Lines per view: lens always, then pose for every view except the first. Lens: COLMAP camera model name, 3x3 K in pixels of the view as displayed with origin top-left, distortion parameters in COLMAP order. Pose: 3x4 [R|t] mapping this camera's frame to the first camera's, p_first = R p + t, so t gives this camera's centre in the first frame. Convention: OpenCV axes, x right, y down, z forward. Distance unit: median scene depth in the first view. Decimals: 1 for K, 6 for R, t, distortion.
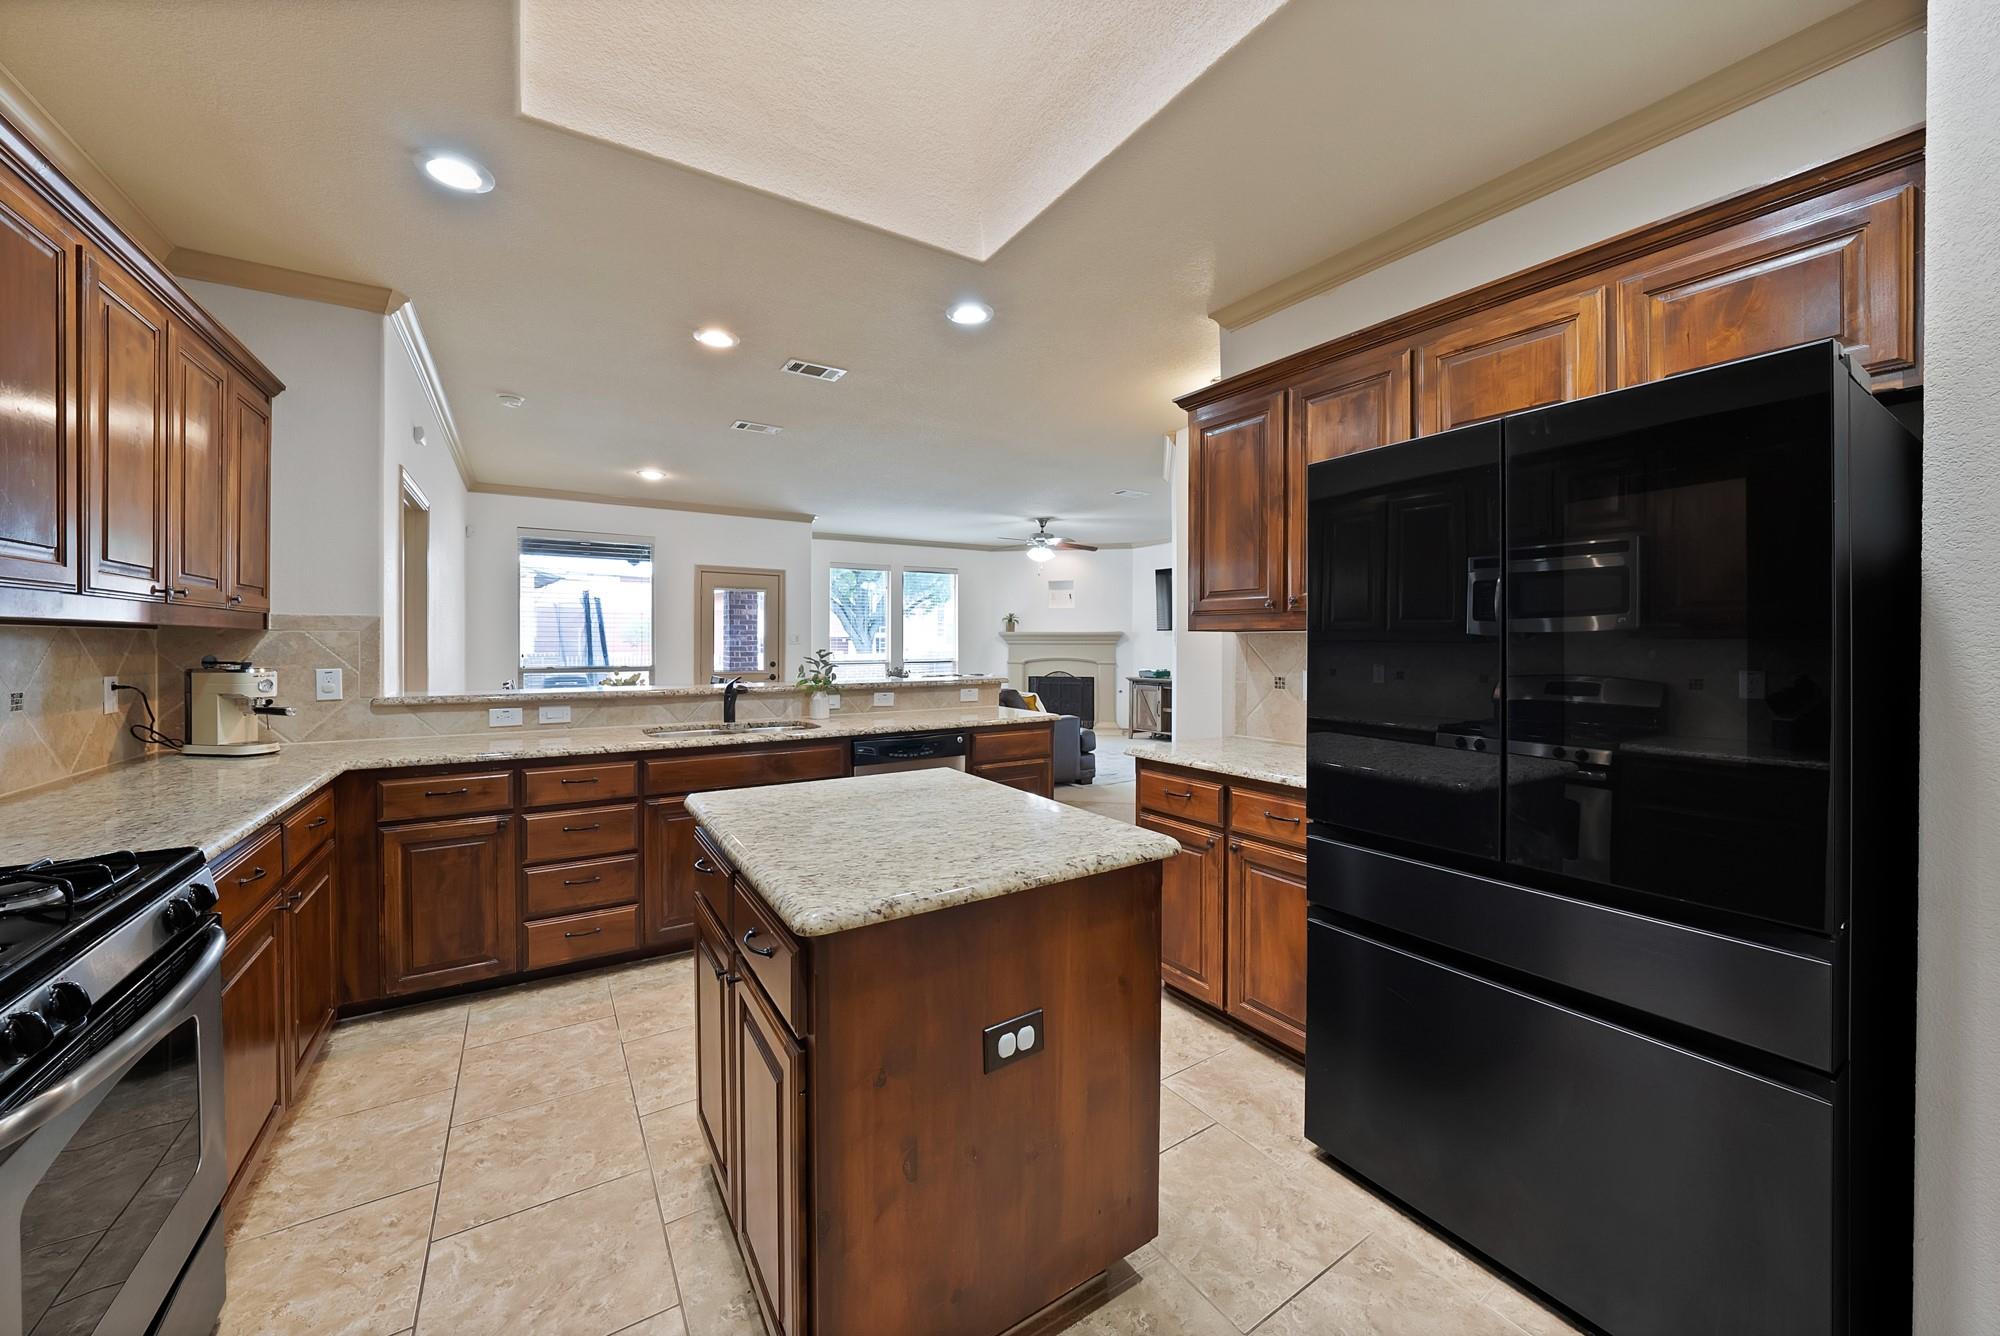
lens RADIAL K [[723.9, 0, 1003.9], [0, 723.9, 637.5], [0, 0, 1]] dist [-0.012938, 0.000049]
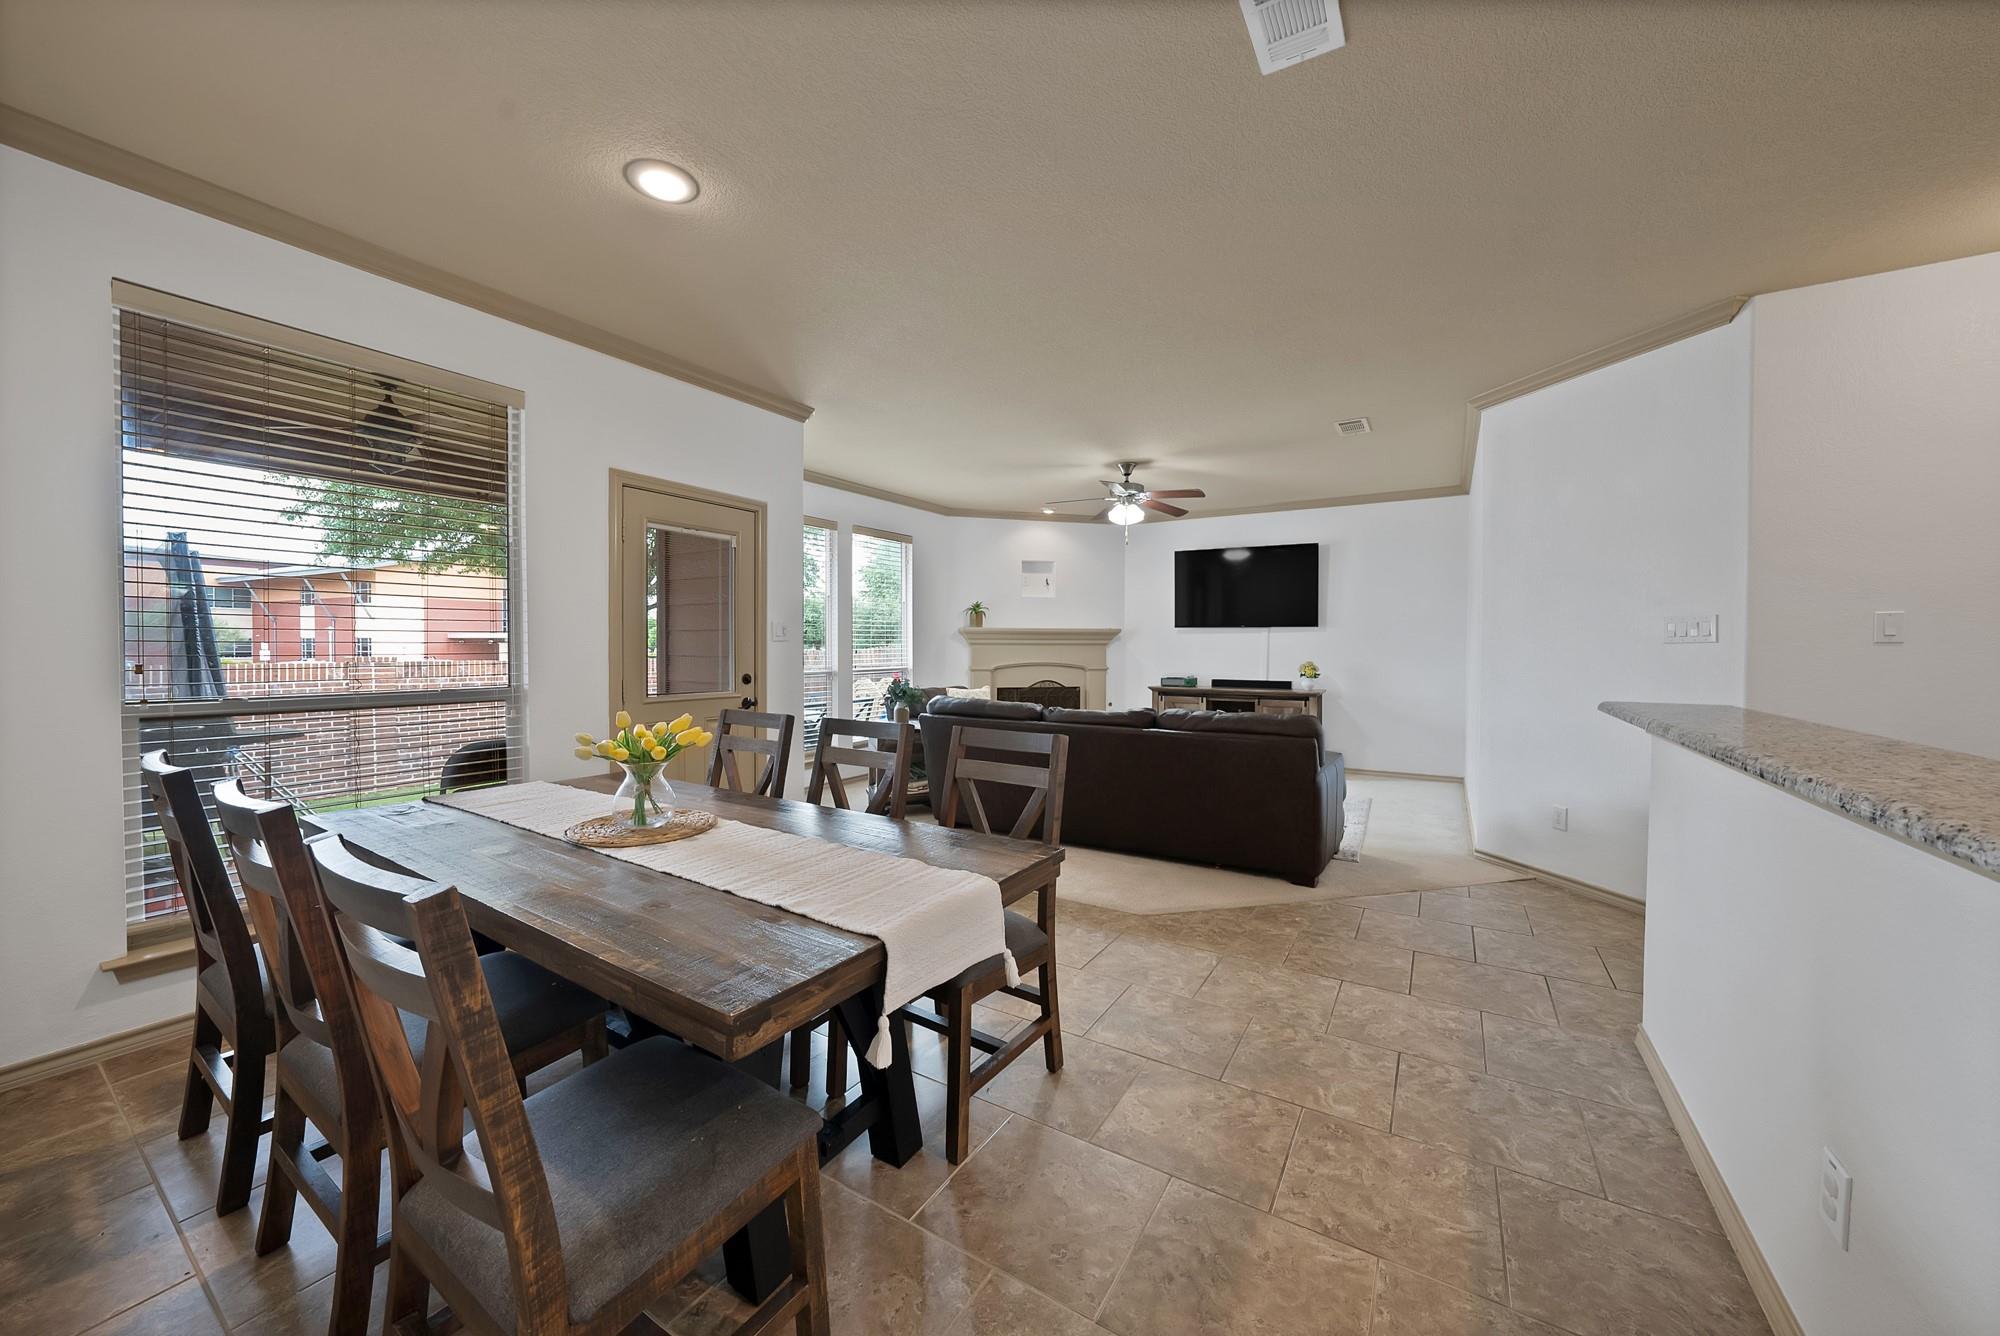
lens RADIAL K [[709.8, 0, 1000.0], [0, 709.8, 668.0], [0, 0, 1]] dist [-0.037181, -0.000001]
pose [[0.905756, -0.010243, 0.423677, -0.280581], [-0.006305, 0.999272, 0.037638, 0.006237], [-0.423754, -0.036762, 0.905031, 0.346655]]
